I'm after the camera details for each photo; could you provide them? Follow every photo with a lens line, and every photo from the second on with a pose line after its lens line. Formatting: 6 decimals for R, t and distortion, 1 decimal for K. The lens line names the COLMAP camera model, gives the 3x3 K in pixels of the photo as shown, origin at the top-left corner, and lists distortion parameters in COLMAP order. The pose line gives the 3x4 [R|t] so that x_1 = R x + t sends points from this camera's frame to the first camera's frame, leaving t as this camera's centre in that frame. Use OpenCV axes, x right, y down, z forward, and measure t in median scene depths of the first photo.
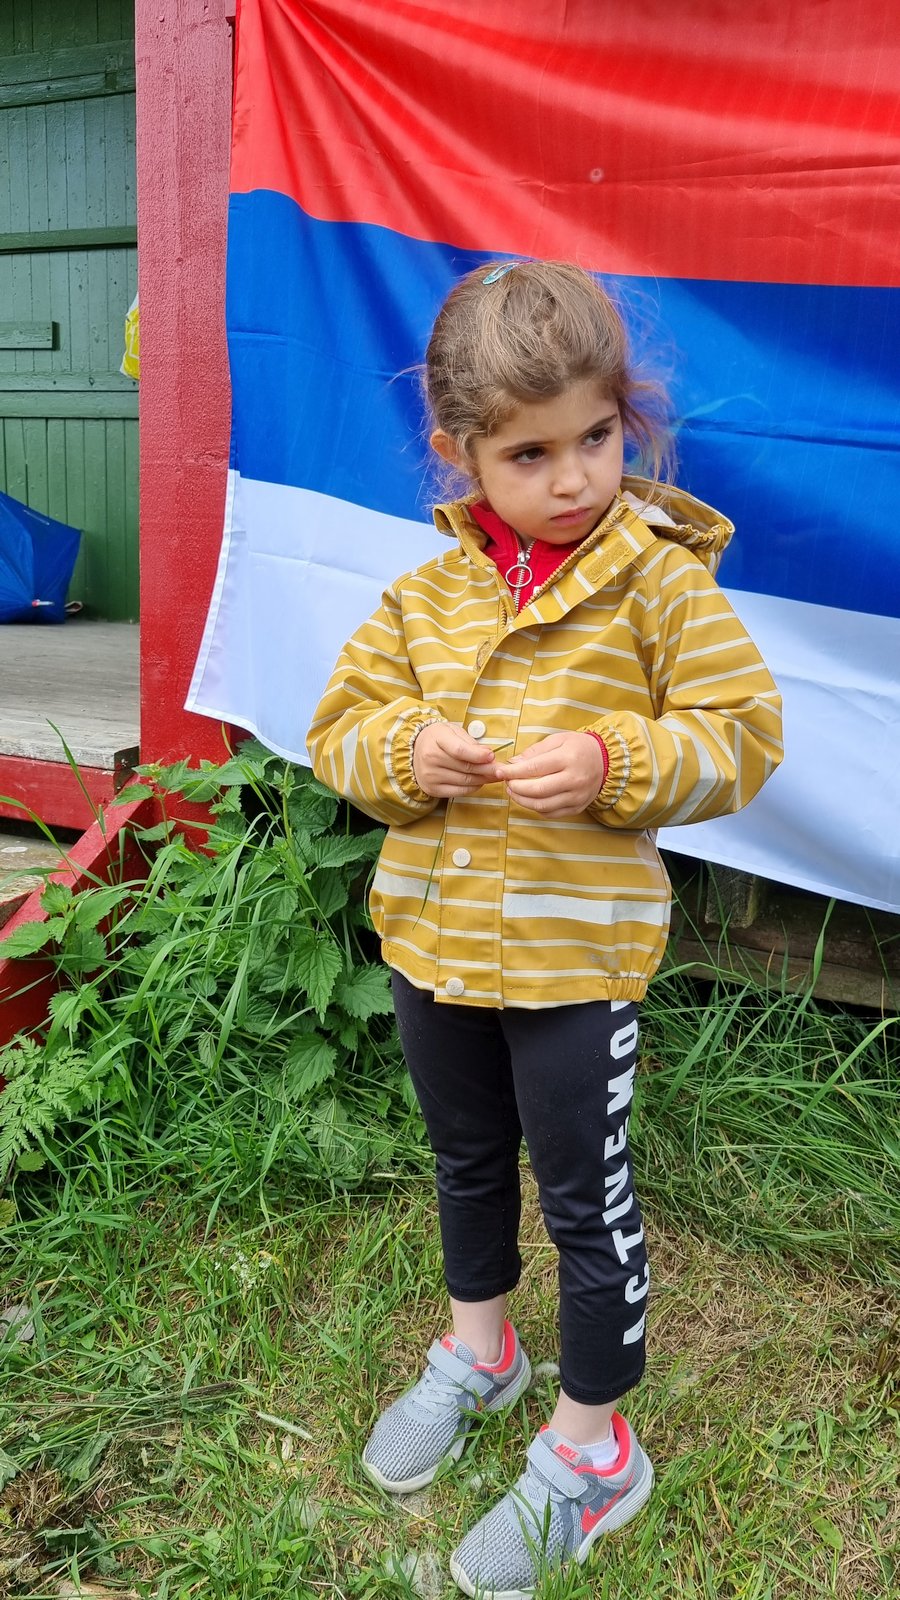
lens RADIAL K [[1208.2, 0, 439.9], [0, 1208.2, 785.8], [0, 0, 1]] dist [0.057232, -0.037854]
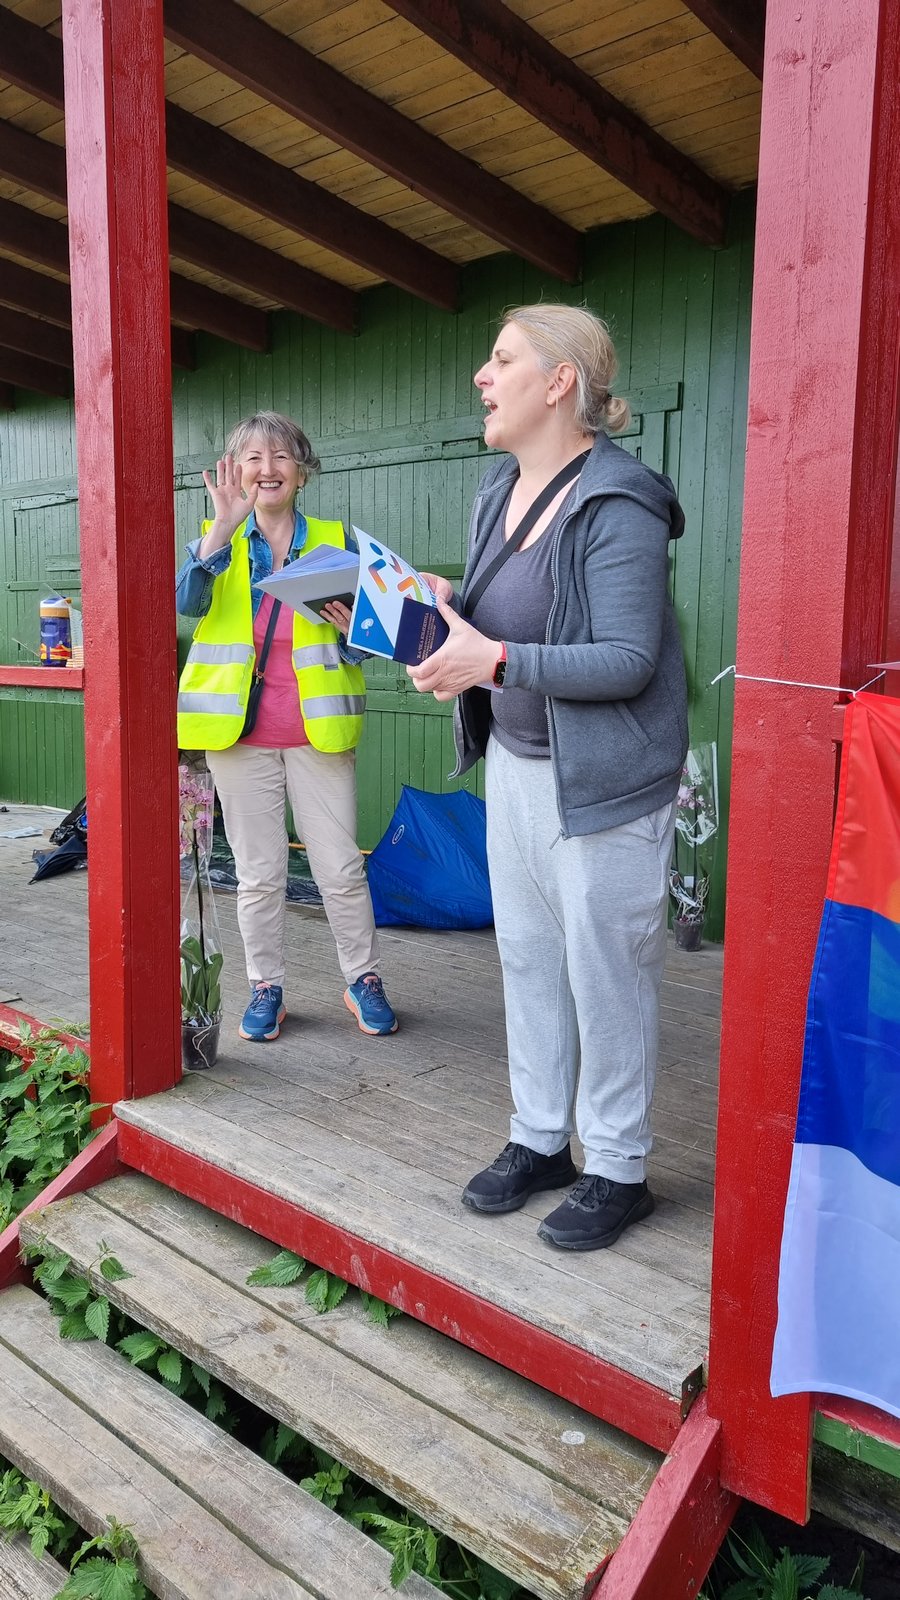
lens RADIAL K [[1208.2, 0, 442.5], [0, 1208.2, 777.1], [0, 0, 1]] dist [0.057232, -0.037854]
pose [[0.950194, 0.004030, -0.311634, -0.160132], [-0.033496, 0.995445, -0.089259, -0.471105], [0.309854, 0.095252, 0.946001, -0.065171]]
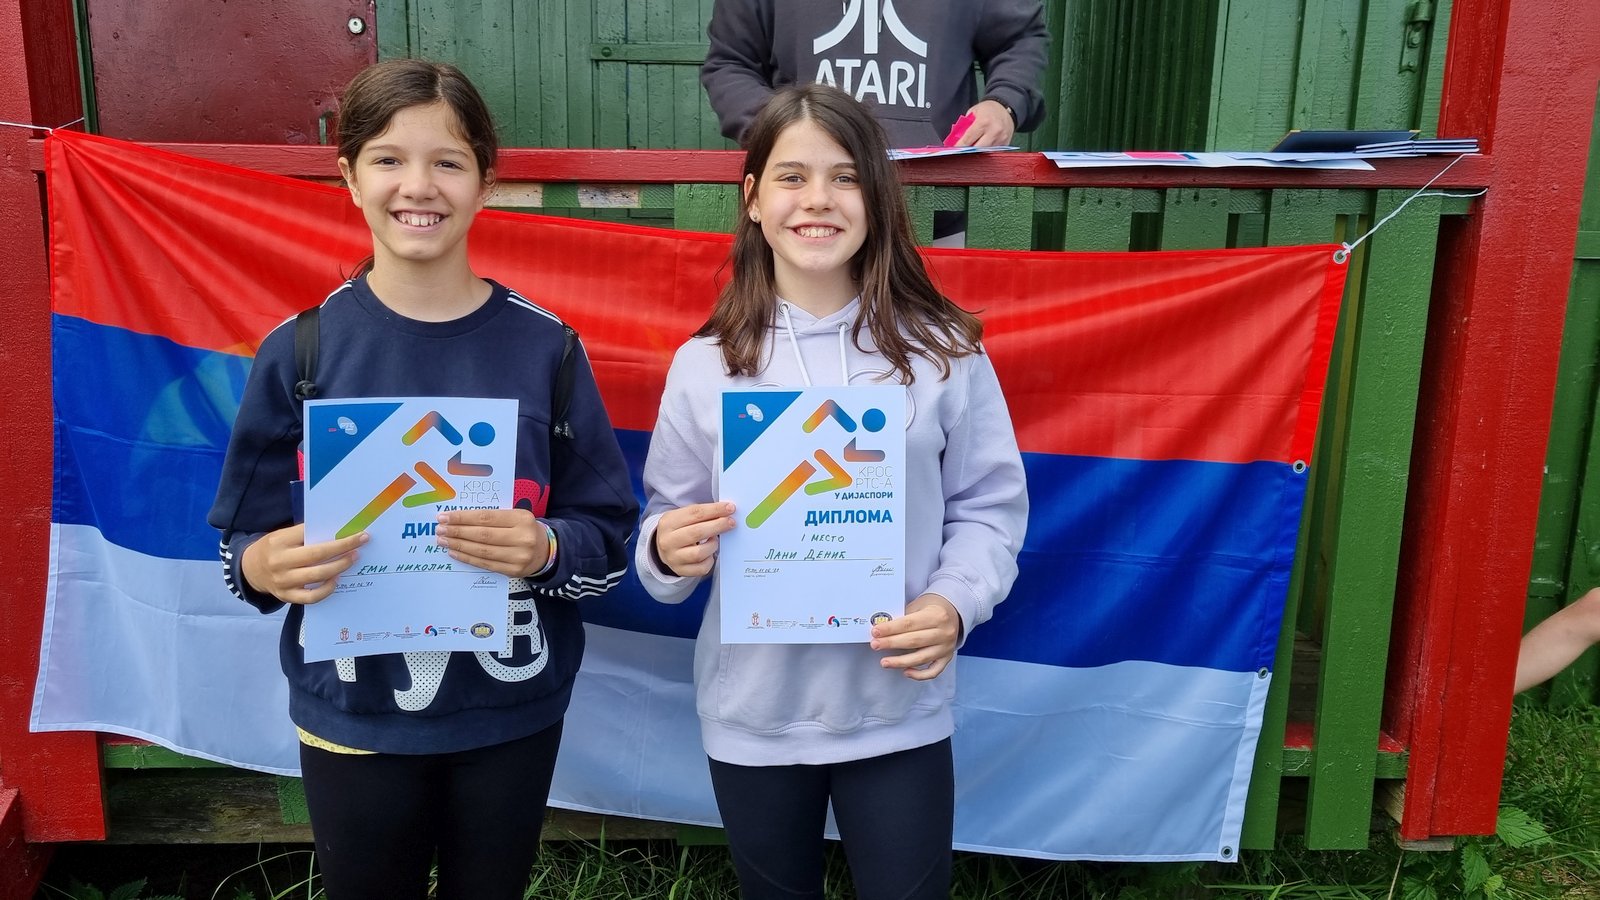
lens RADIAL K [[1208.2, 0, 775.7], [0, 1208.2, 433.2], [0, 0, 1]] dist [0.057232, -0.037854]
pose [[0.908907, -0.110181, 0.402180, -0.025020], [0.104103, 0.993877, 0.037017, -0.328096], [-0.403796, 0.008223, 0.914812, -0.358541]]
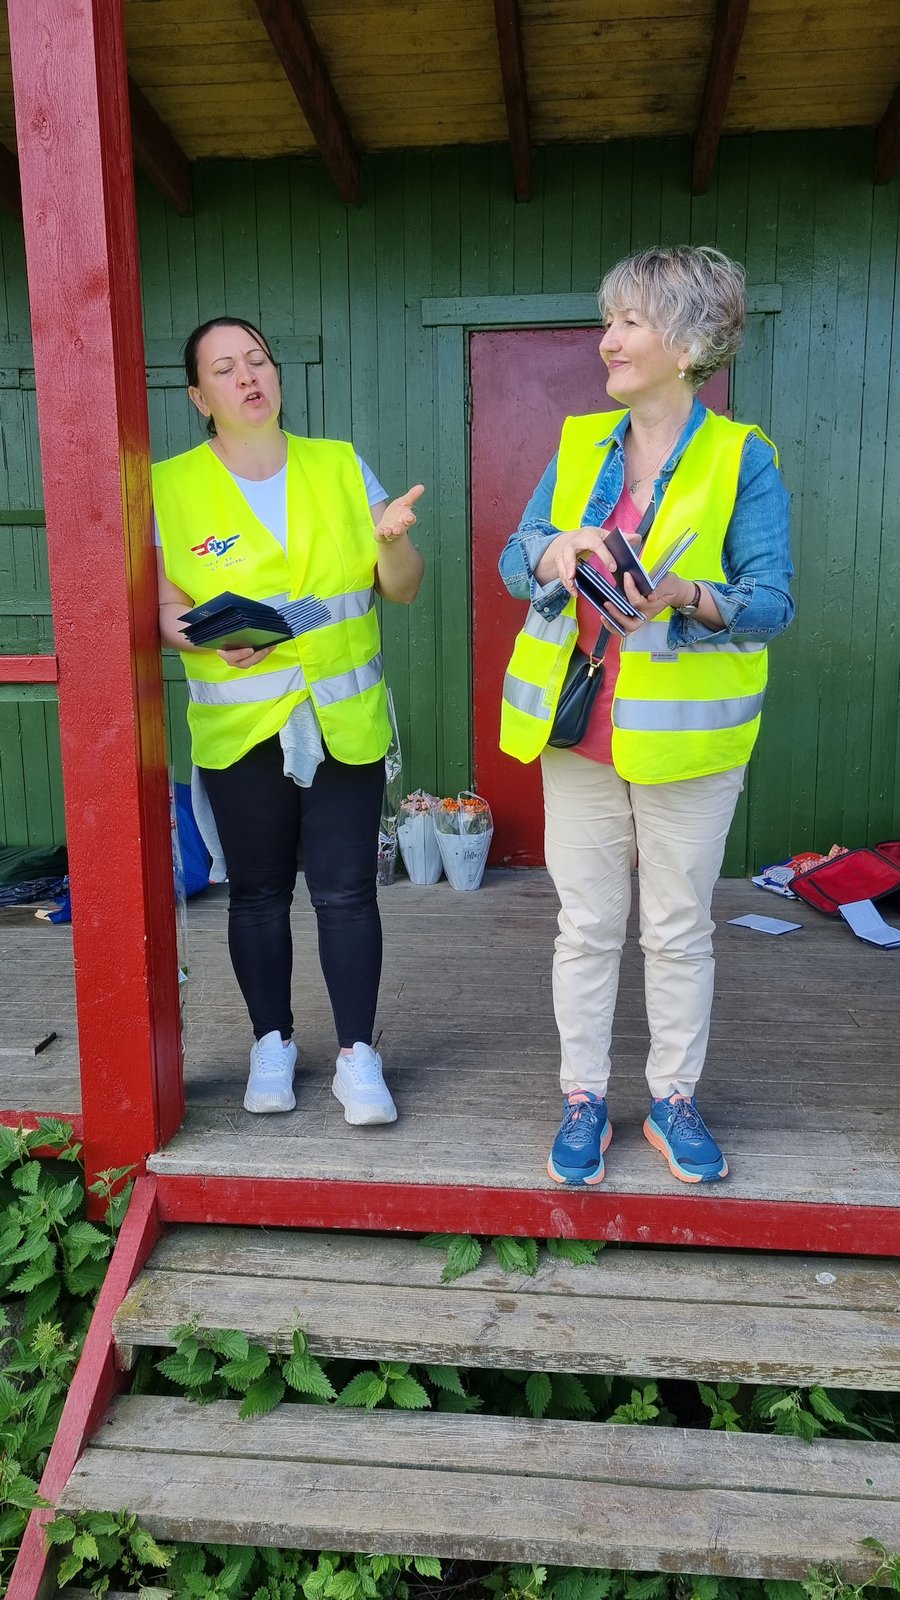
lens RADIAL K [[1208.2, 0, 454.7], [0, 1208.2, 774.8], [0, 0, 1]] dist [0.057232, -0.037854]
pose [[0.945023, -0.105128, 0.309643, -1.200657], [0.114122, 0.993406, -0.011021, -0.557397], [-0.306443, 0.045752, 0.950789, -0.083309]]
